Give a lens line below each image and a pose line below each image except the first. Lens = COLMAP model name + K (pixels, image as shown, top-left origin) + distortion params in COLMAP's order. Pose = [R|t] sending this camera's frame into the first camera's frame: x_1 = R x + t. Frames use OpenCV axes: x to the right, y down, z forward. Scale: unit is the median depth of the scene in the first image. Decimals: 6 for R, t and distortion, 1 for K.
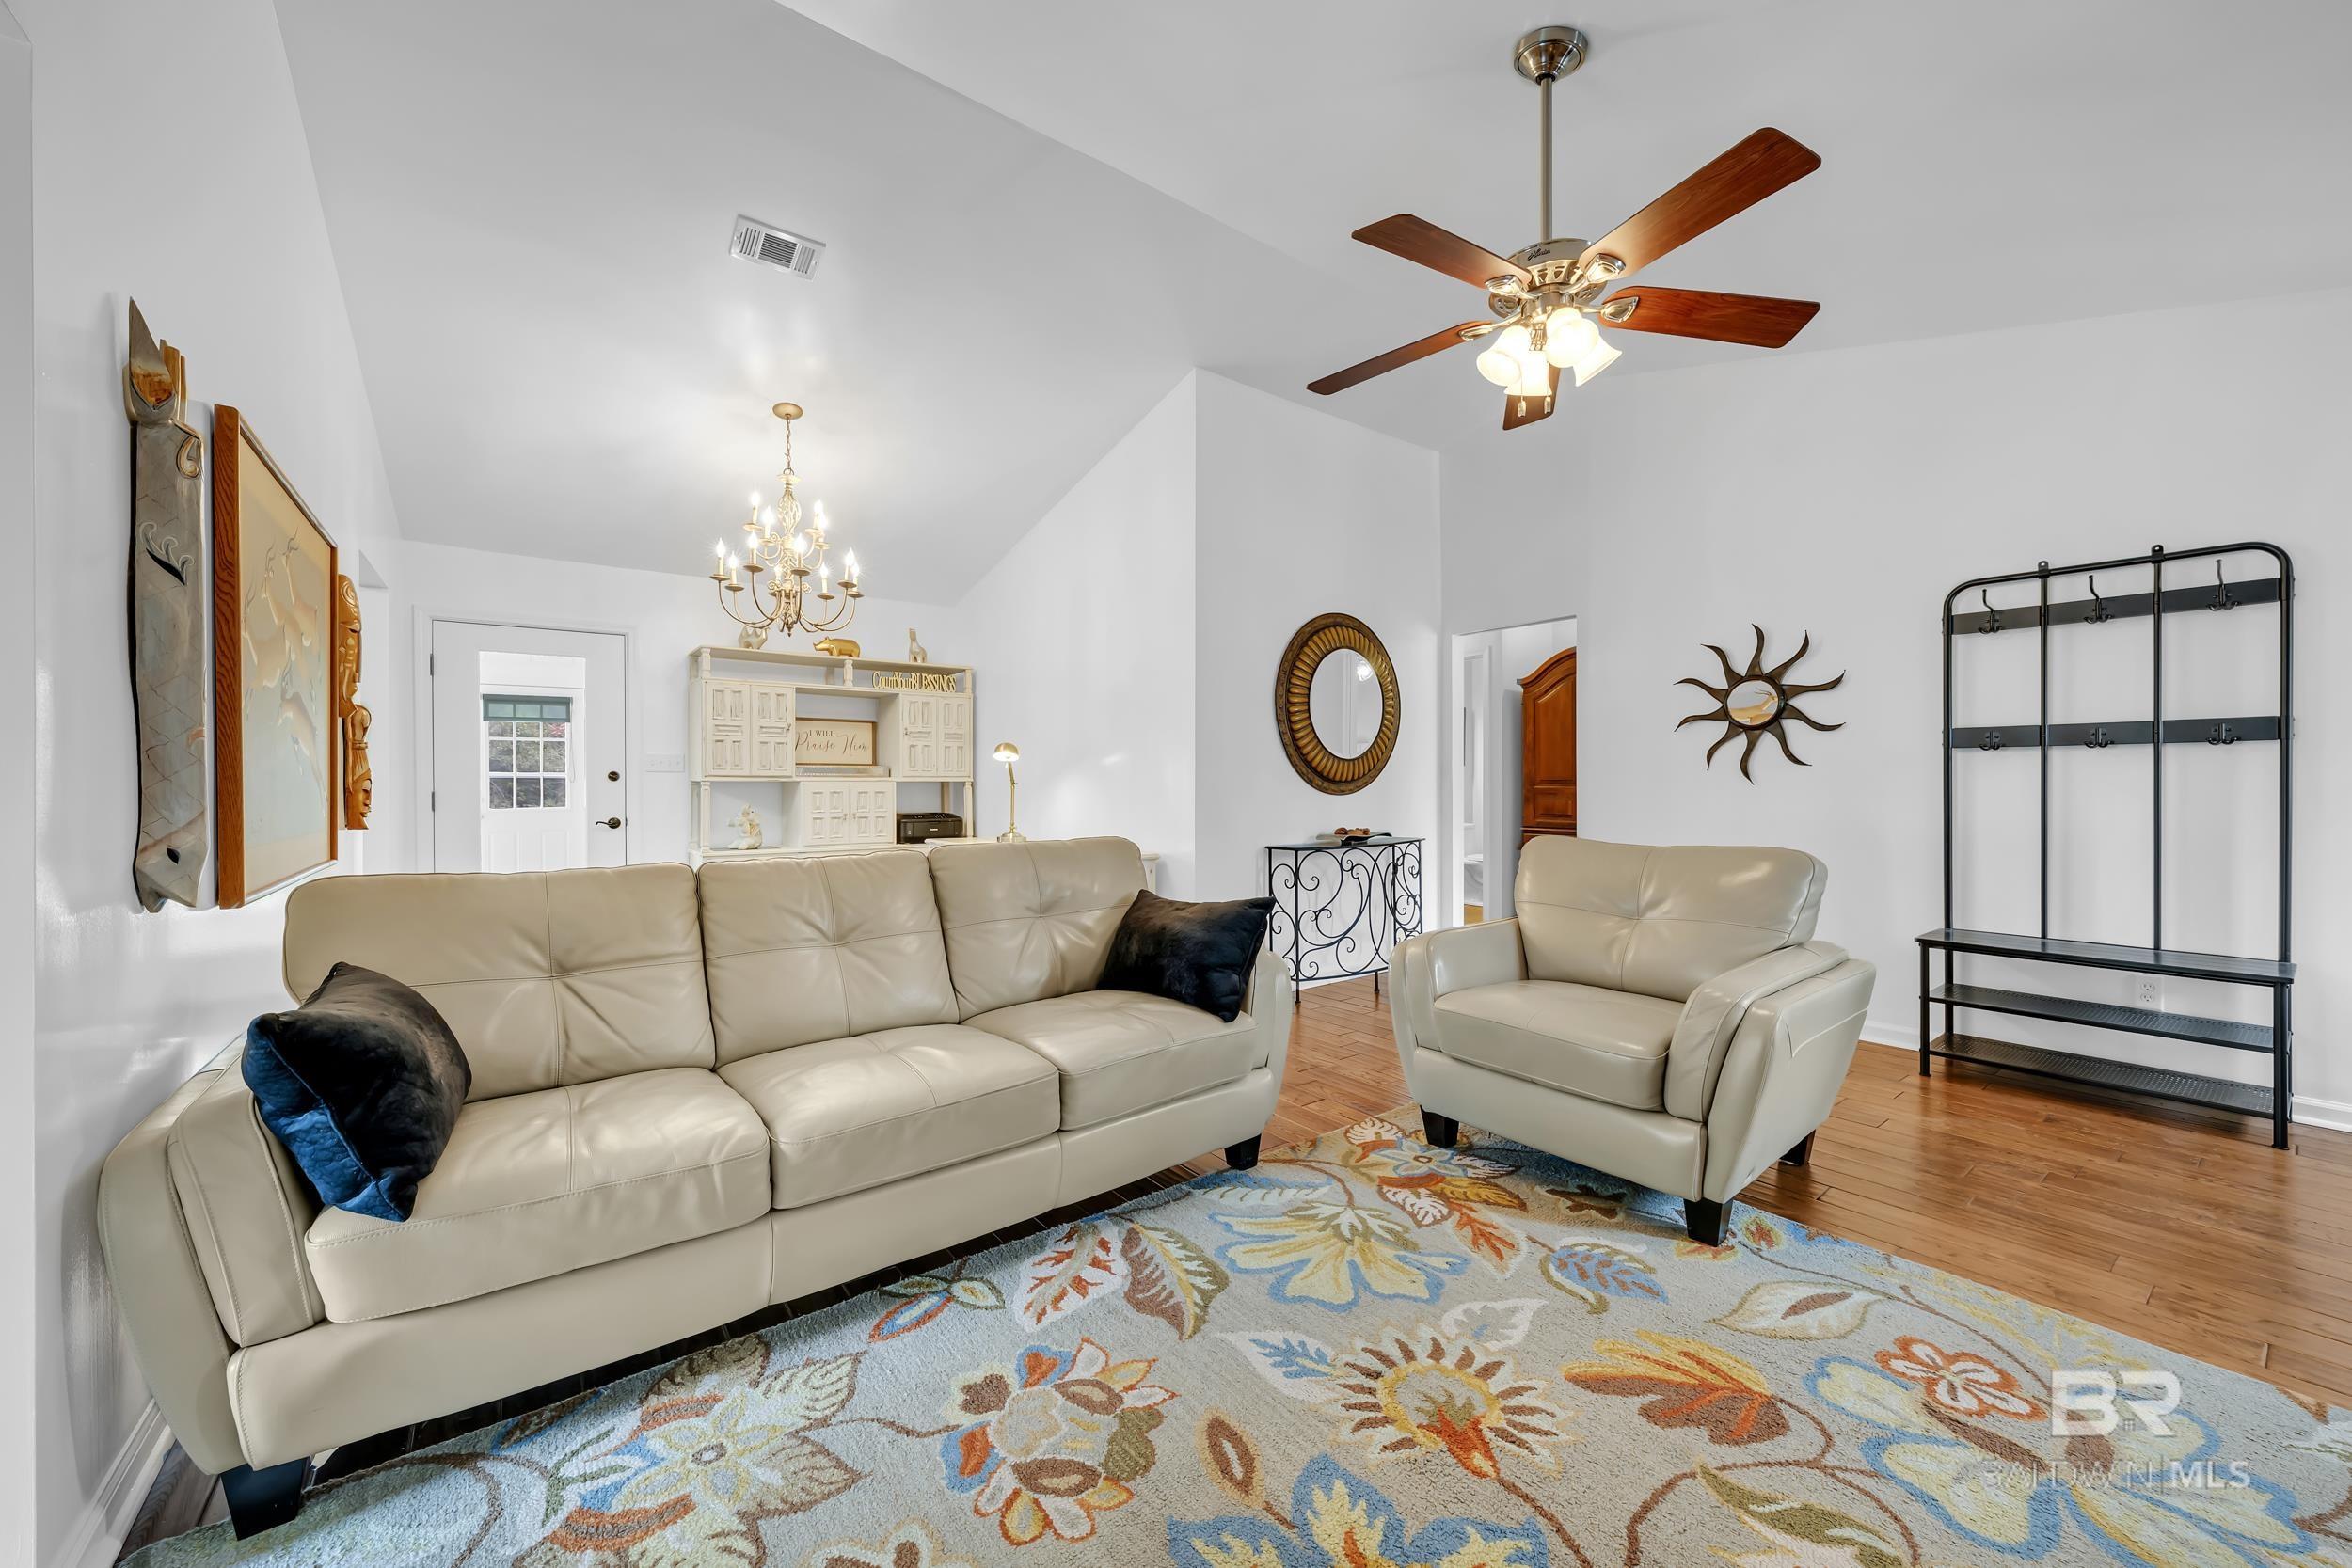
lens RADIAL K [[909.9, 0, 1160.4], [0, 909.9, 780.9], [0, 0, 1]] dist [-0.002752, 0.000802]
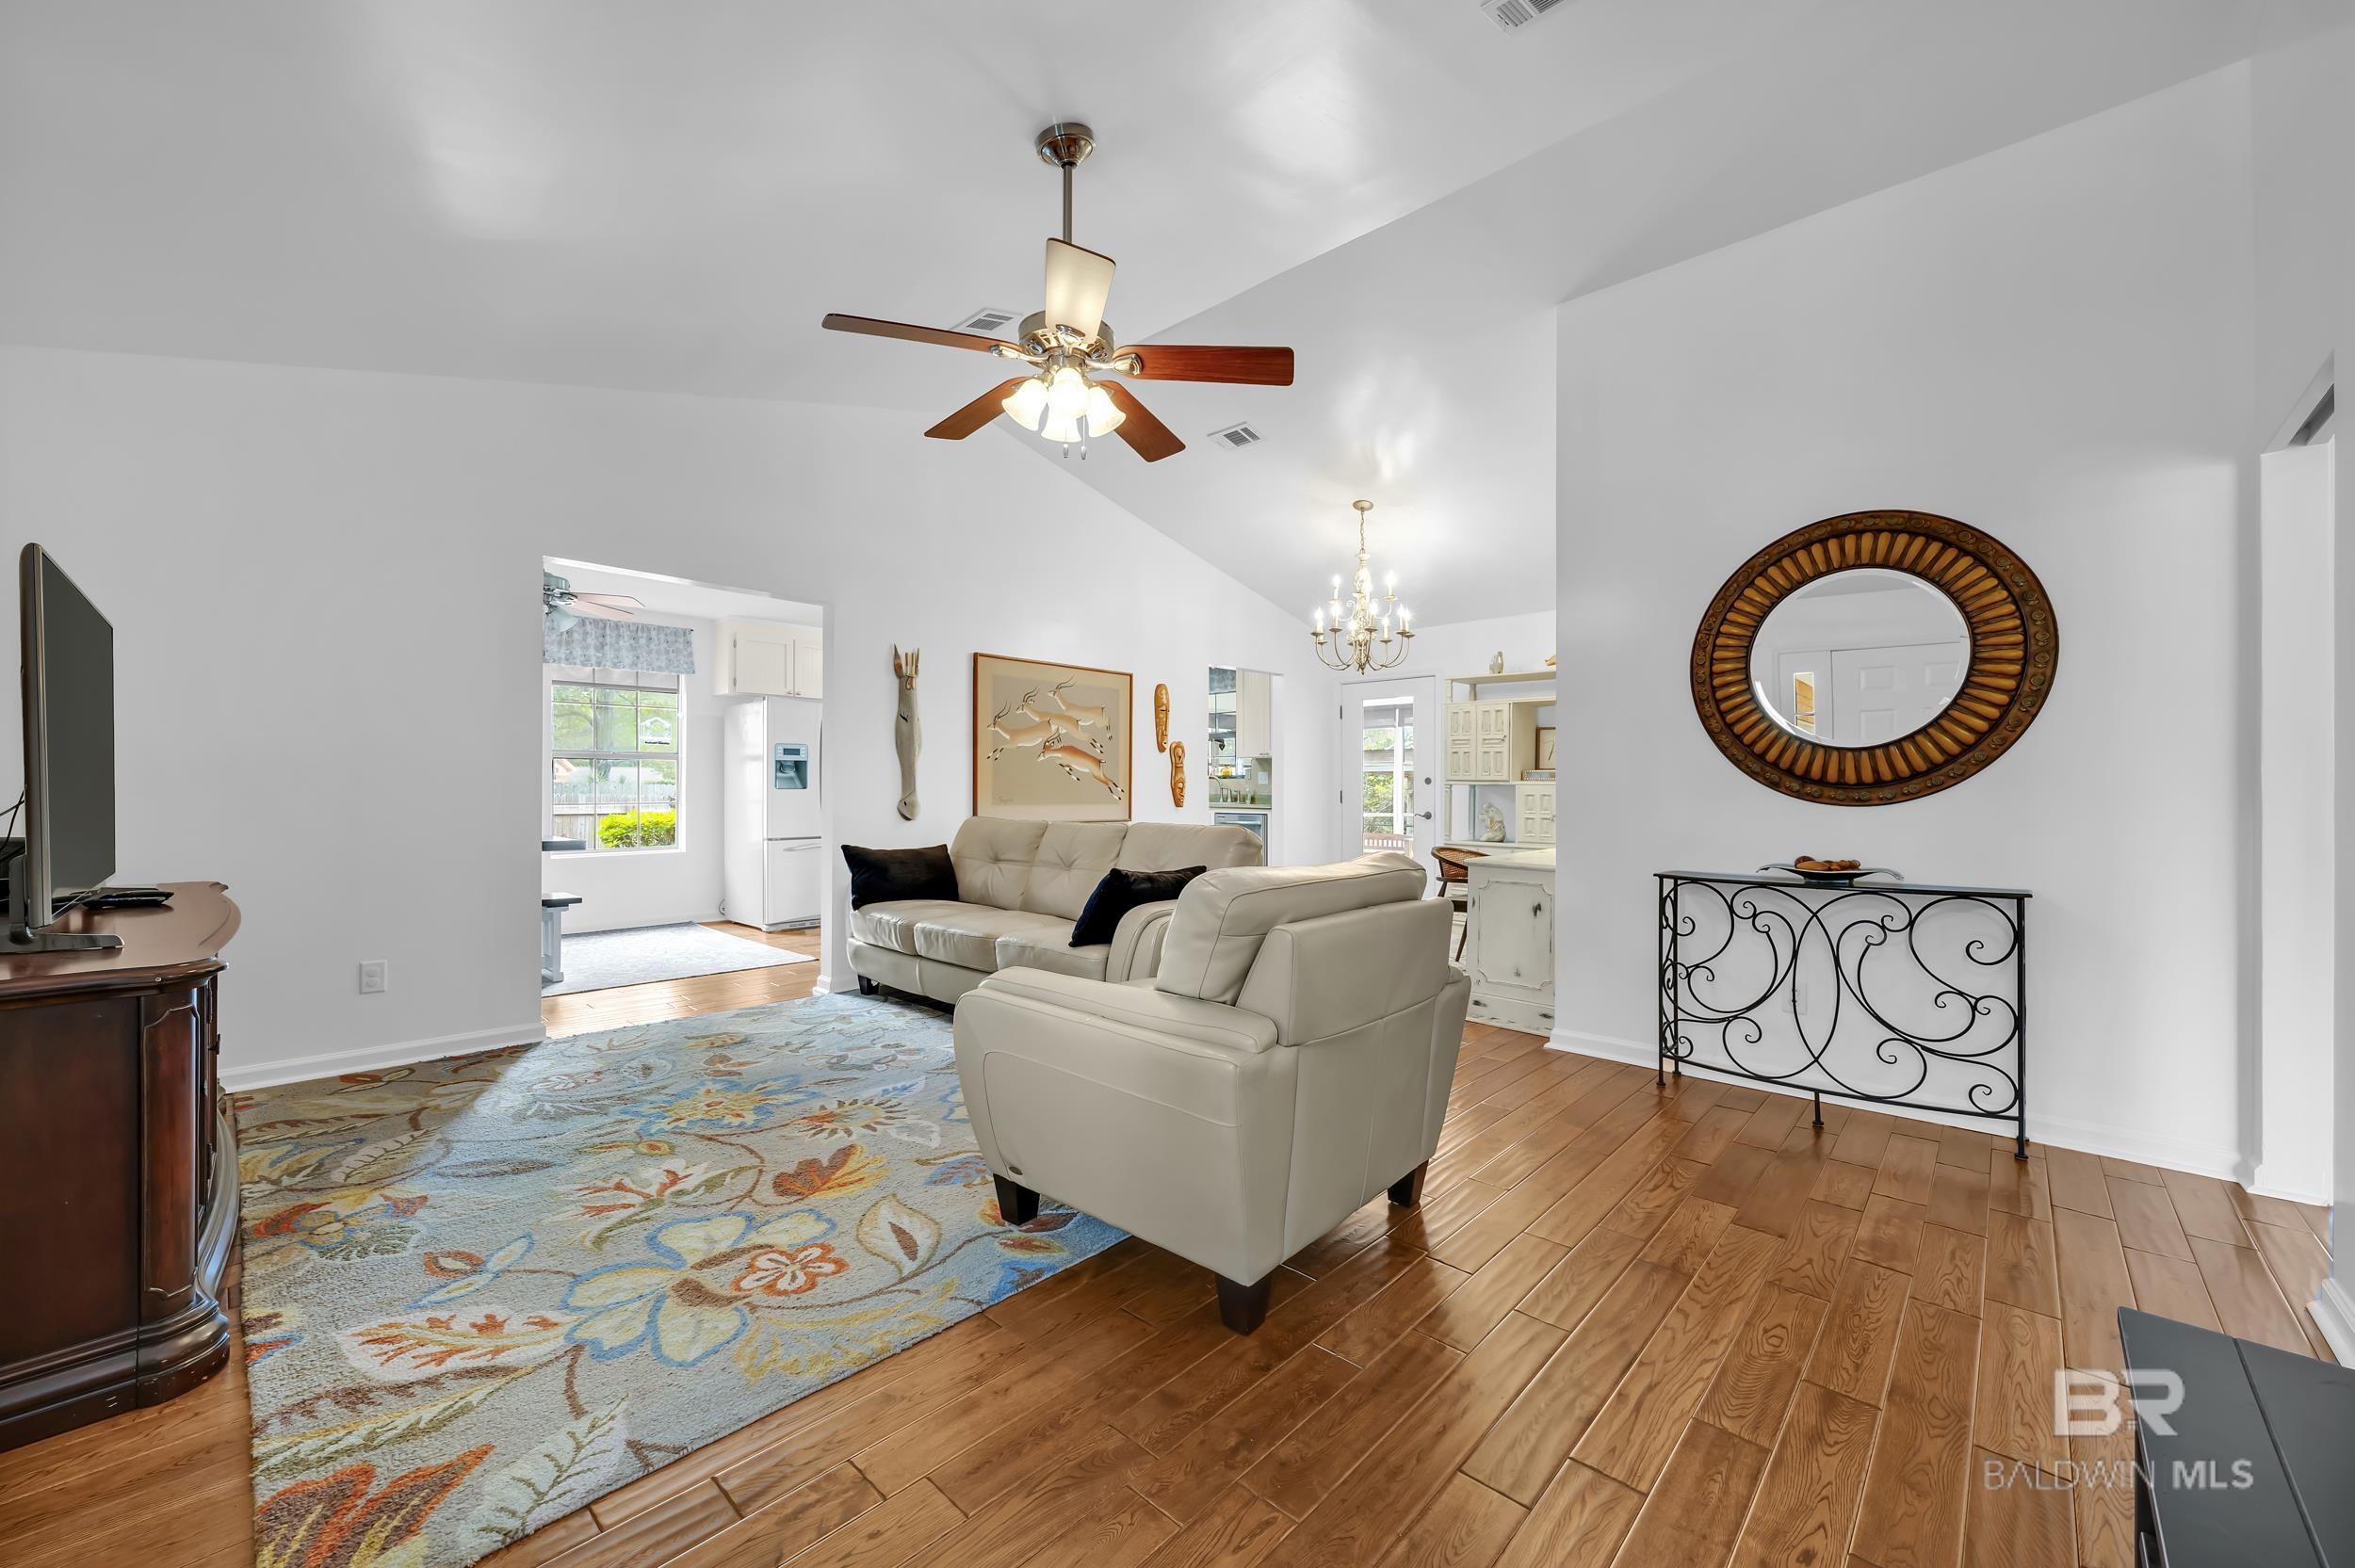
lens RADIAL K [[911.0, 0, 1180.0], [0, 911.0, 784.5], [0, 0, 1]] dist [-0.002752, 0.000802]
pose [[0.157674, -0.000095, -0.987491, 1.858836], [-0.005454, 0.999985, -0.000967, 0.009203], [0.987476, 0.005538, 0.157671, 1.138185]]
